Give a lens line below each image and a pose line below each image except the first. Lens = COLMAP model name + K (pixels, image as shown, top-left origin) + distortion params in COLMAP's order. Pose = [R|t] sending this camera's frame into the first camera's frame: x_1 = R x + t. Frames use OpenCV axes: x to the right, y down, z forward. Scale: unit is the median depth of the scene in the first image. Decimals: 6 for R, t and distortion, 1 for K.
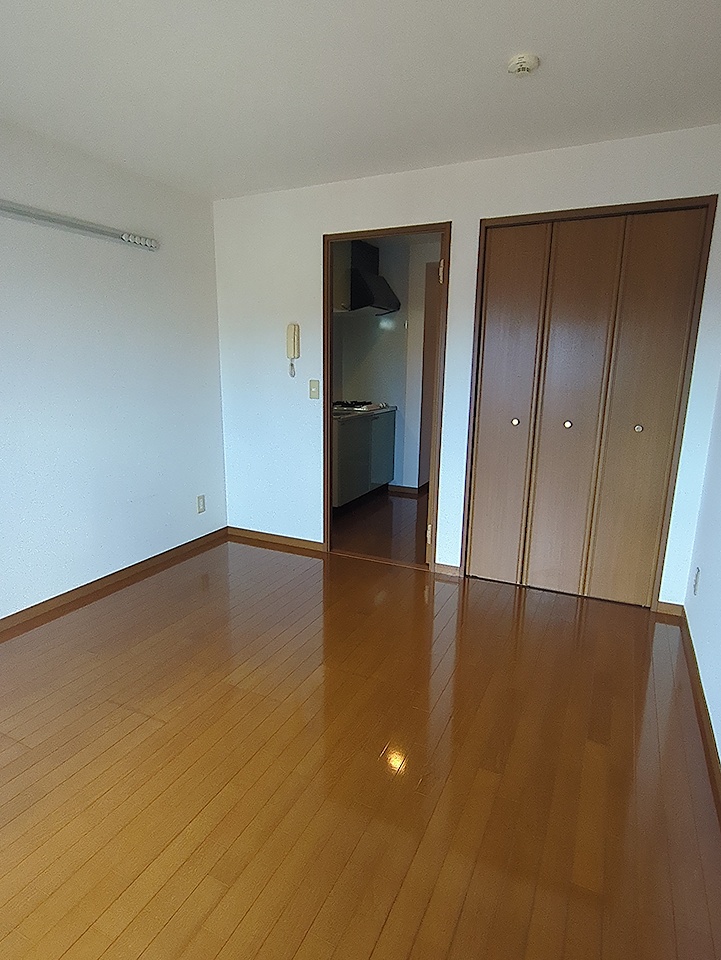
lens RADIAL K [[537.2, 0, 360.5], [0, 537.2, 480.0], [0, 0, 1]] dist [-0.000183, -0.000004]
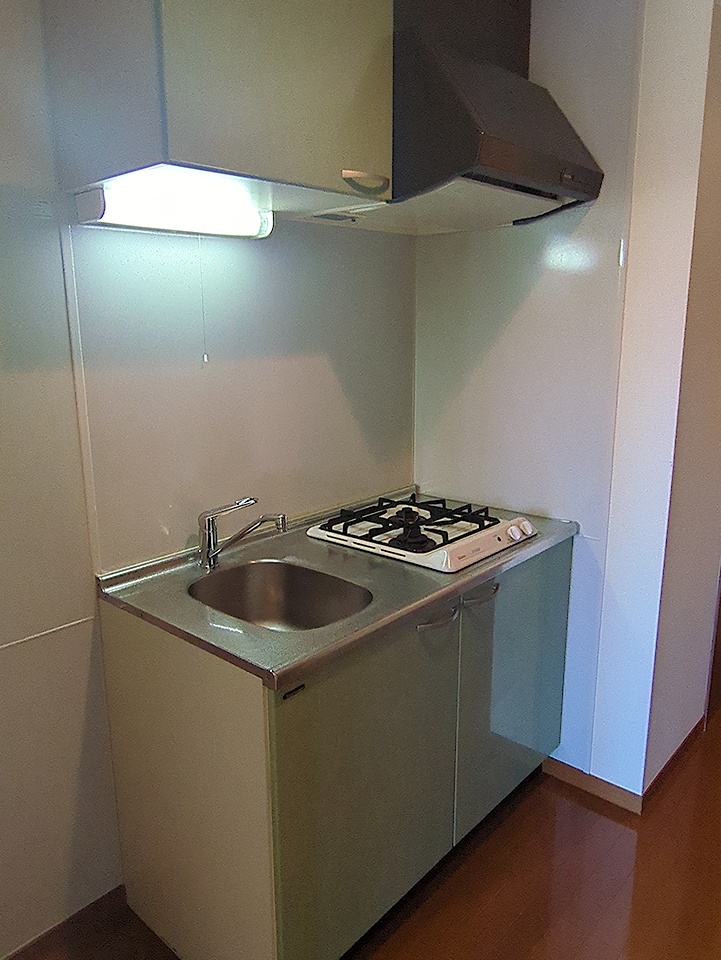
lens RADIAL K [[718.3, 0, 360.5], [0, 718.3, 480.0], [0, 0, 1]] dist [0.055201, 0.000130]
pose [[0.964669, 0.041040, -0.260248, 0.054881], [-0.041583, 0.999129, 0.003423, -0.159992], [0.260162, 0.007519, 0.965536, 0.581107]]
